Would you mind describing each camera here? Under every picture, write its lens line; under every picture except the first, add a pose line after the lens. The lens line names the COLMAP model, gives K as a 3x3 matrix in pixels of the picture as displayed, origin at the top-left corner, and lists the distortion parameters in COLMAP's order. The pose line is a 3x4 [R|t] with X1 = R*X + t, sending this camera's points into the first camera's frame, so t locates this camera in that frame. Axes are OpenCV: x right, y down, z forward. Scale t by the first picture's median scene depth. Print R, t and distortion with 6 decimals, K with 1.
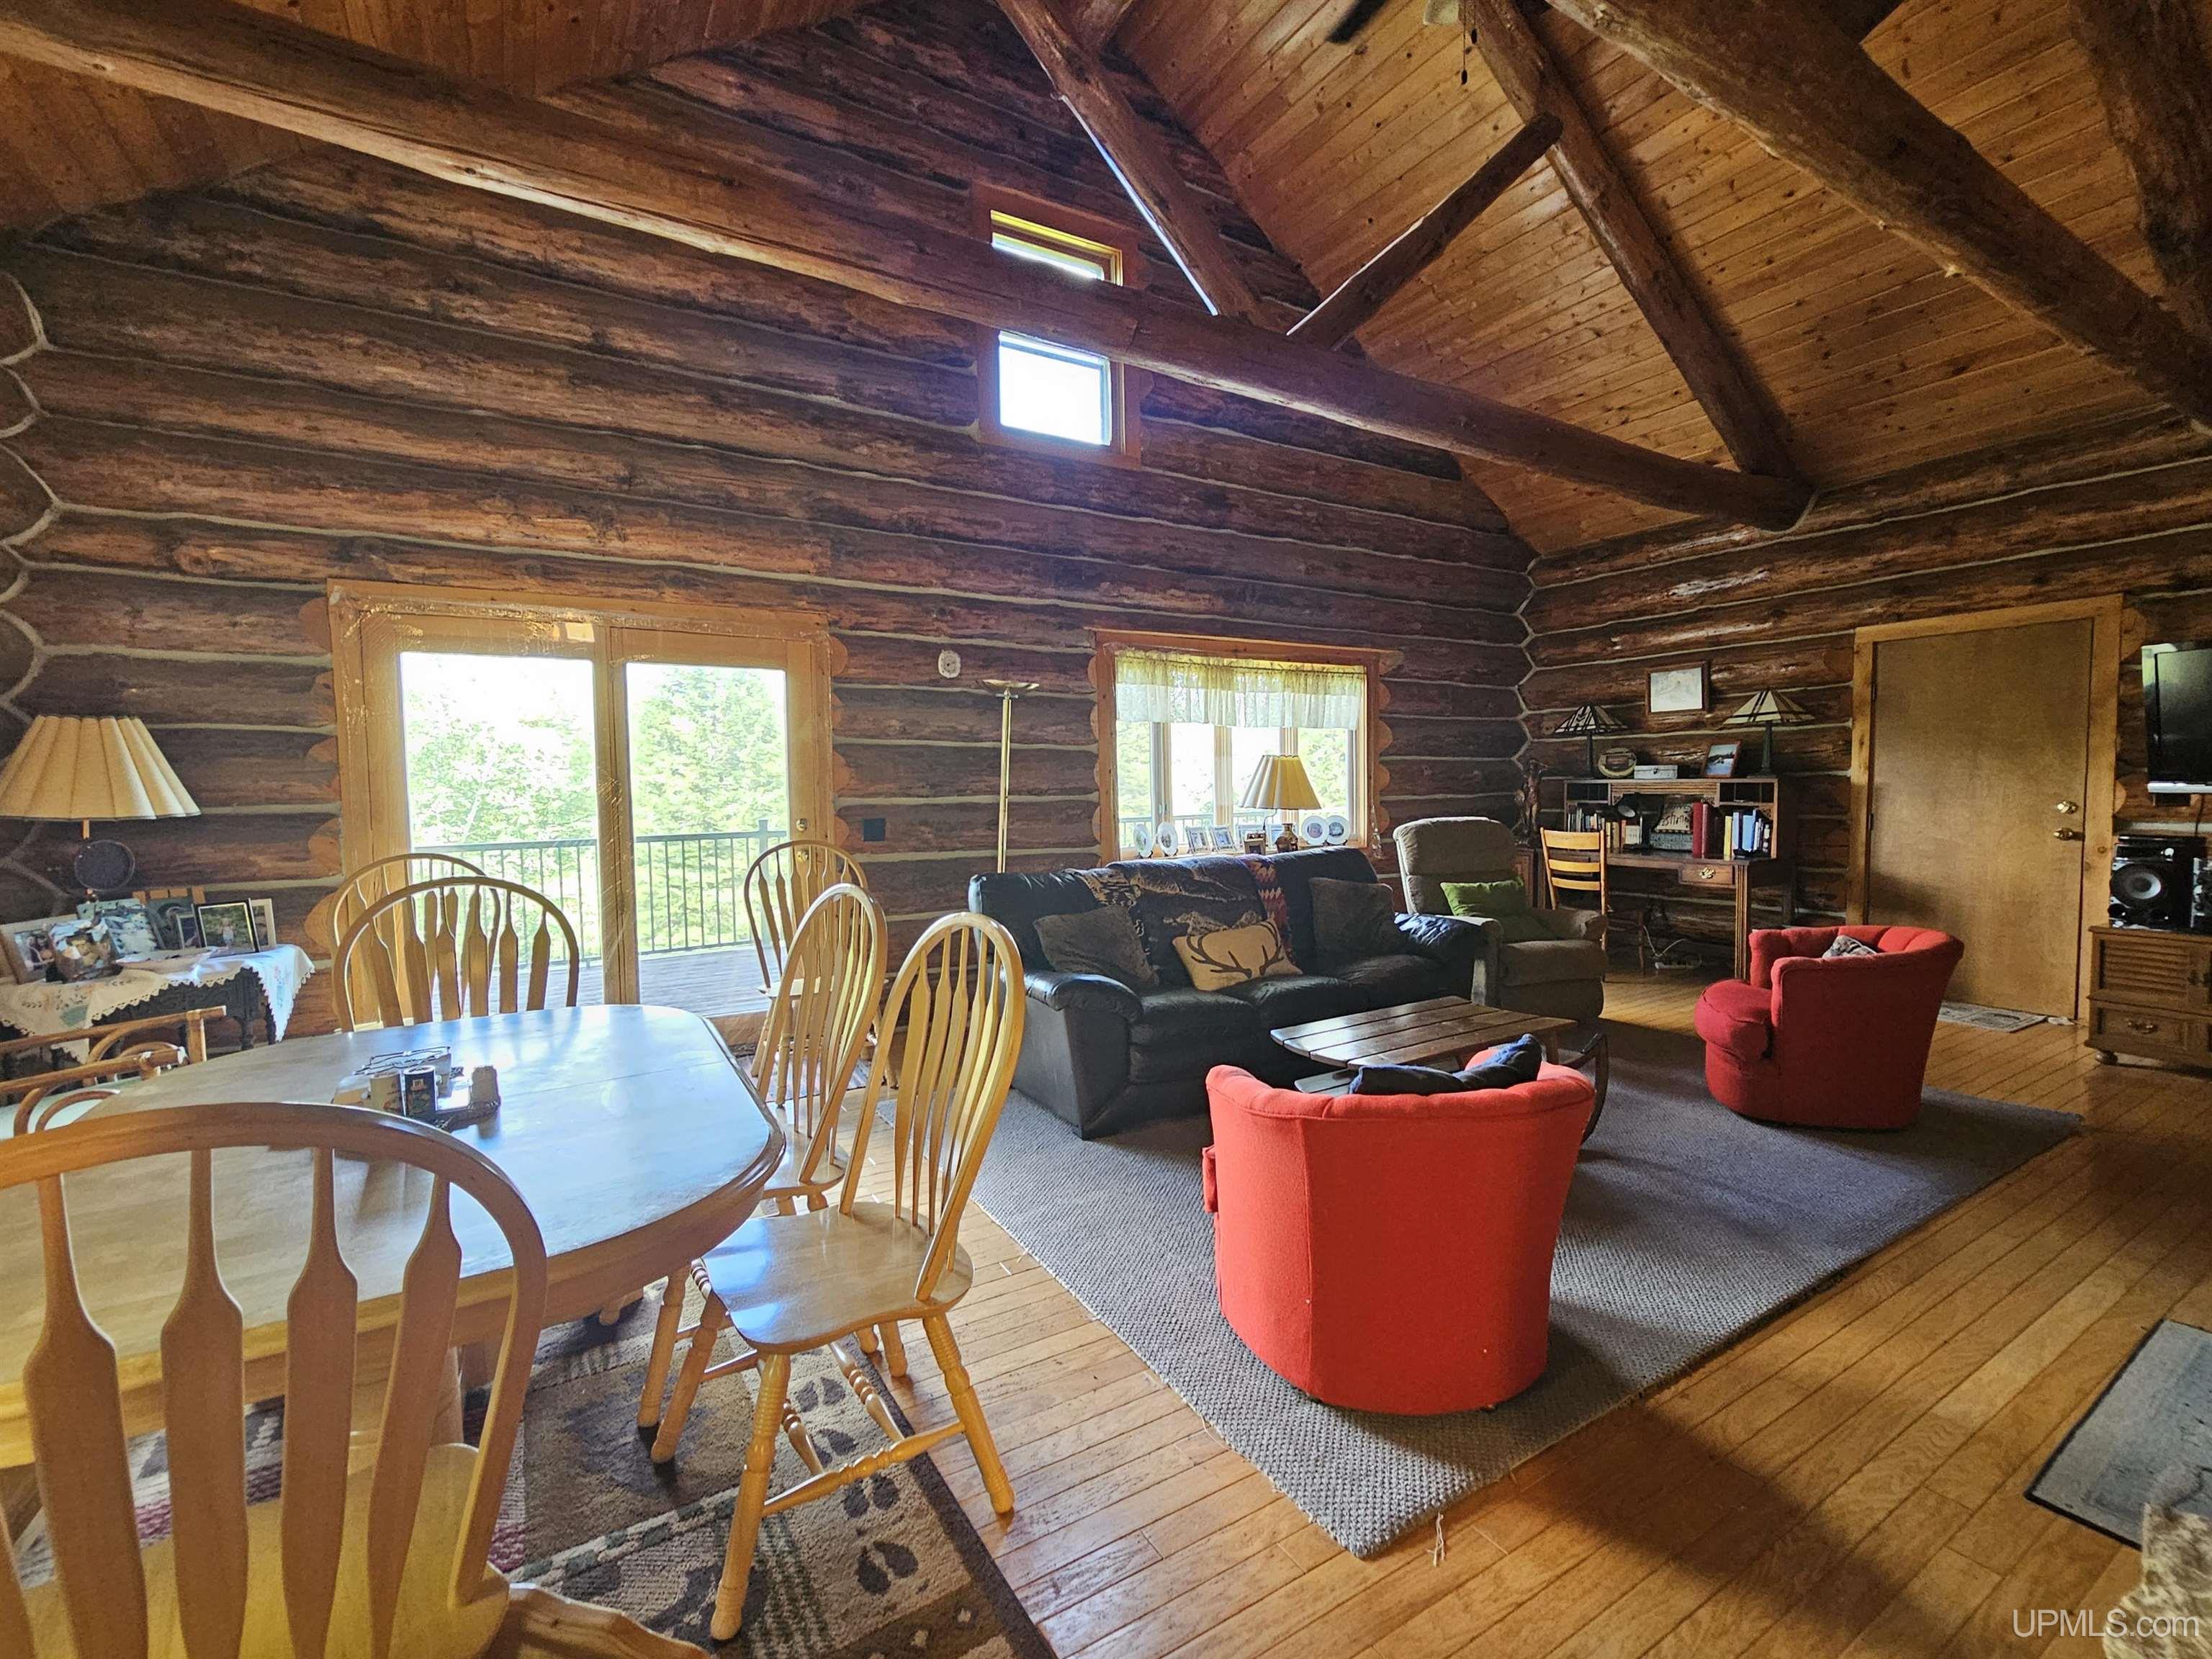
lens RADIAL K [[947.4, 0, 1106.1], [0, 947.4, 840.9], [0, 0, 1]] dist [-0.000088, 0.000387]
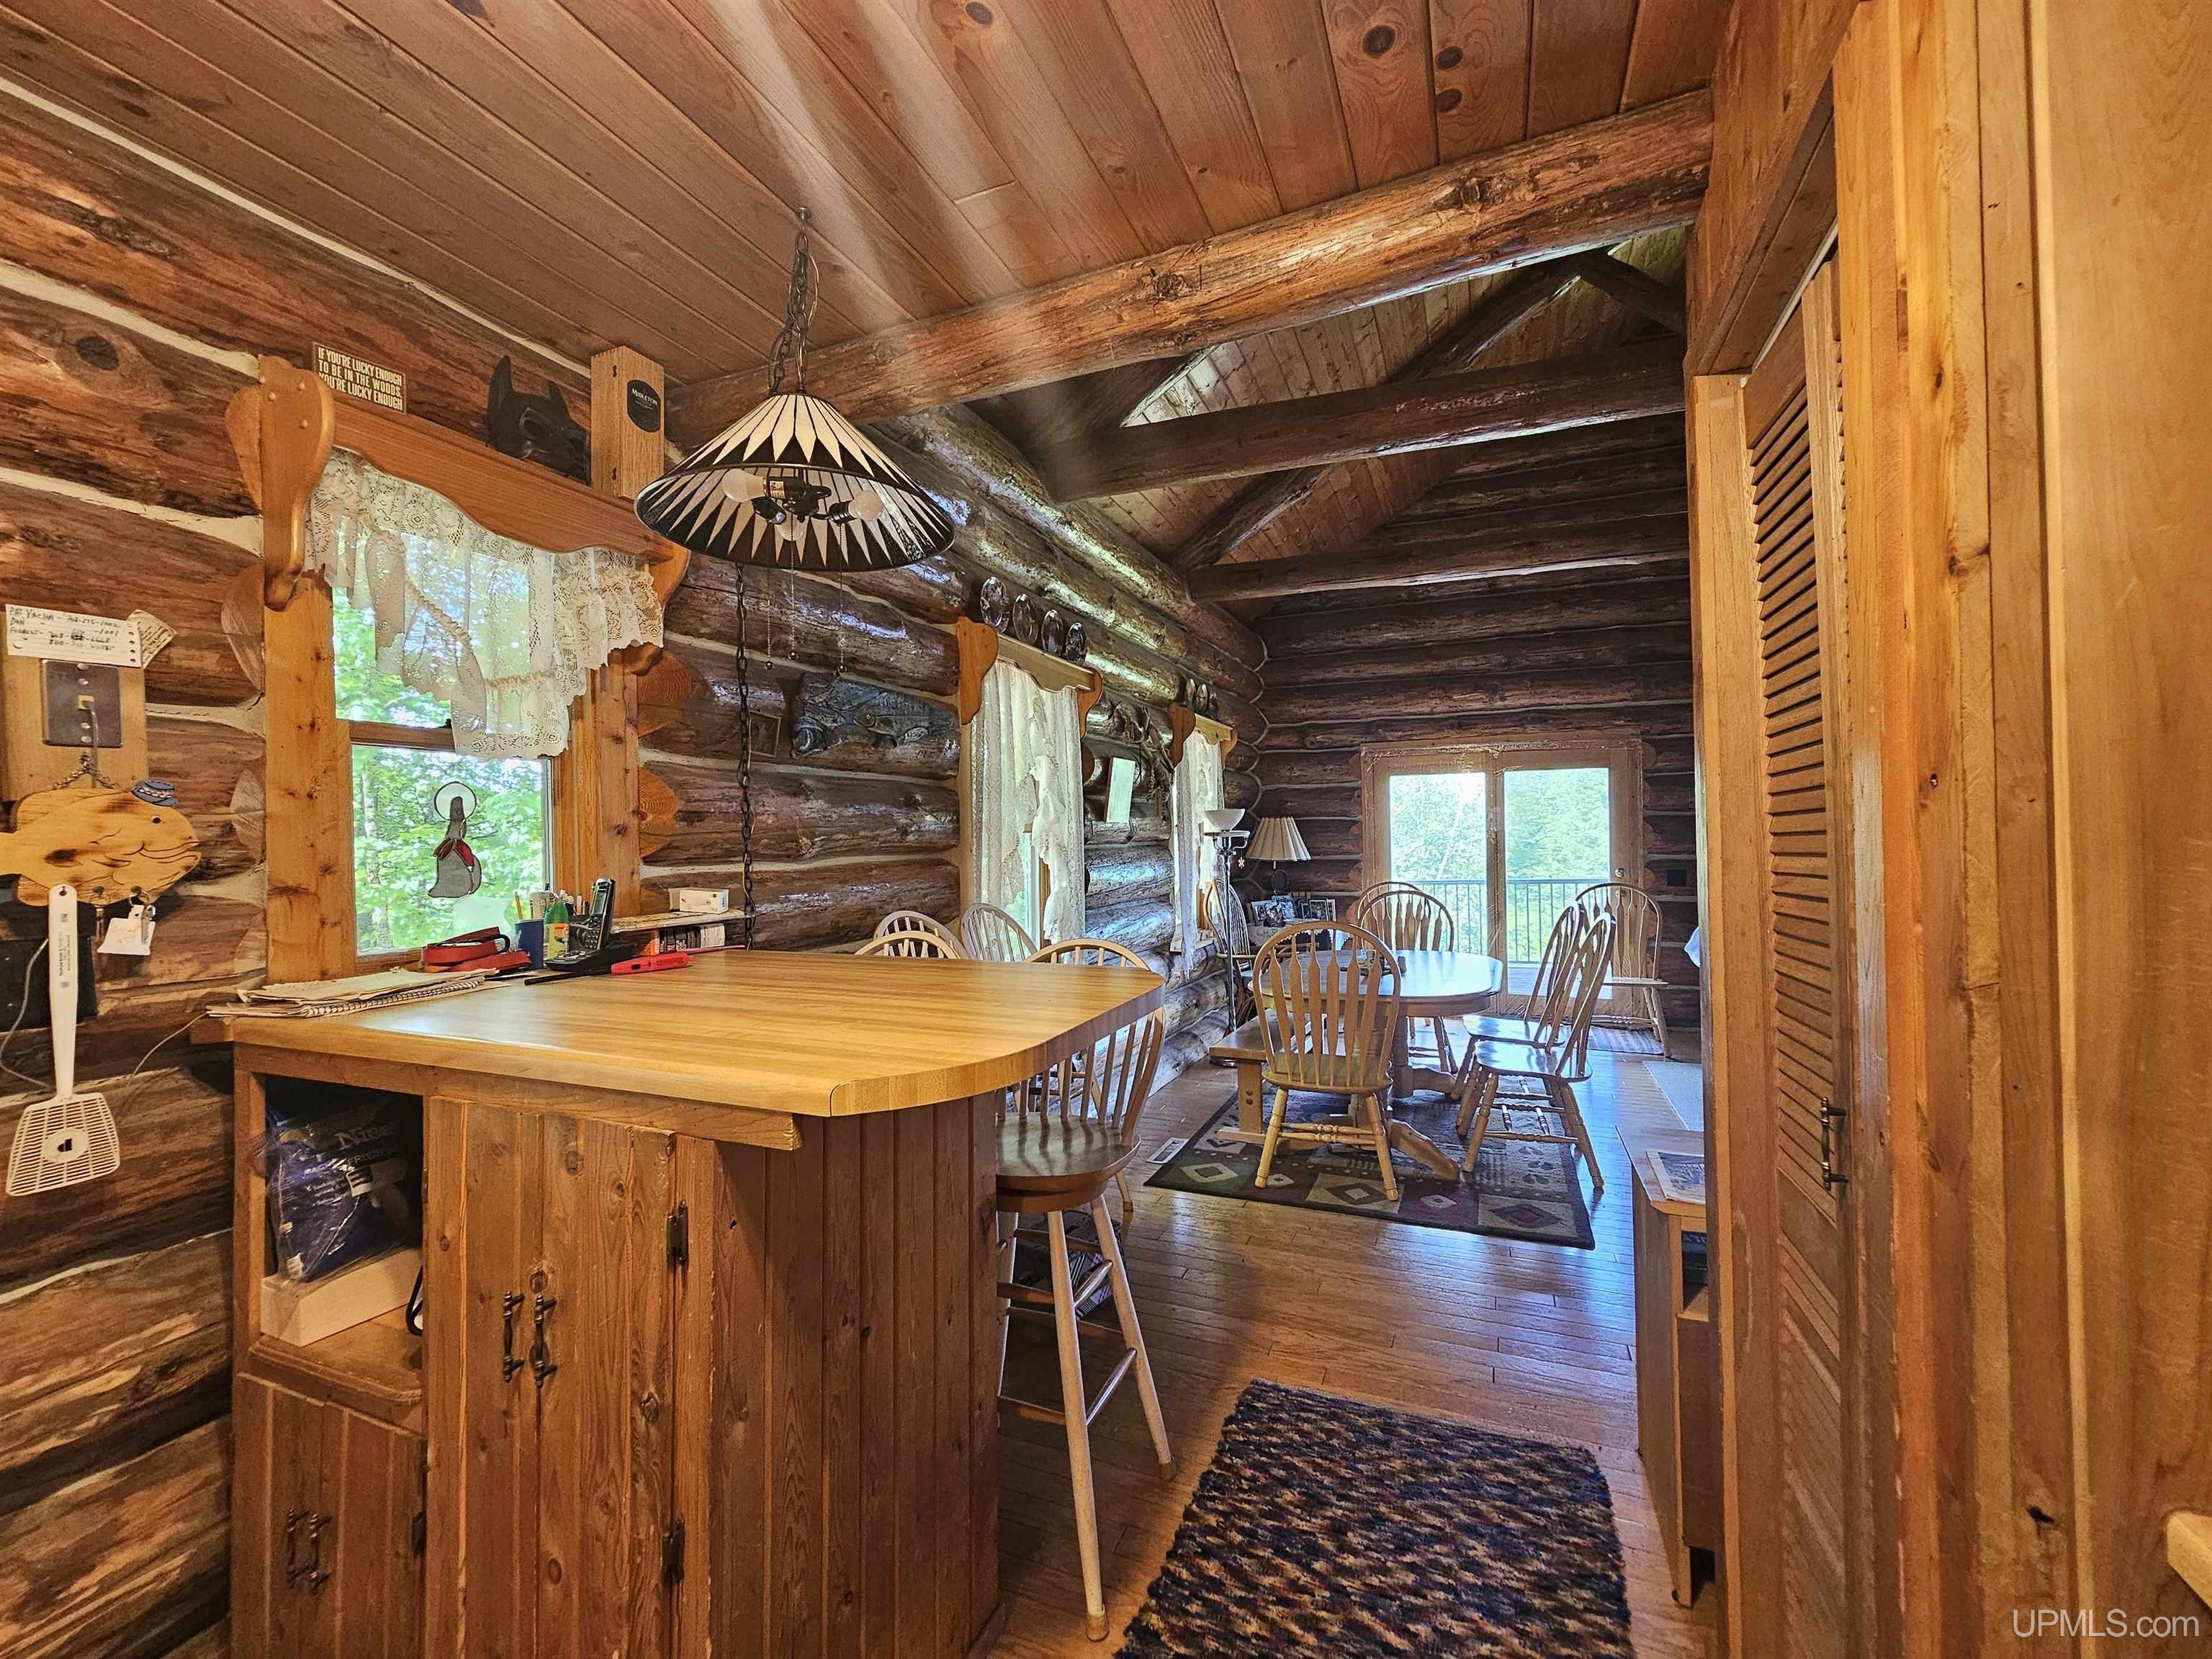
lens RADIAL K [[909.6, 0, 1111.3], [0, 909.6, 832.0], [0, 0, 1]] dist [-0.001174, 0.000921]
pose [[0.581313, -0.009151, -0.813629, 0.438711], [-0.043862, 0.998130, -0.042564, 0.016649], [0.812497, 0.060431, 0.579824, -0.536922]]
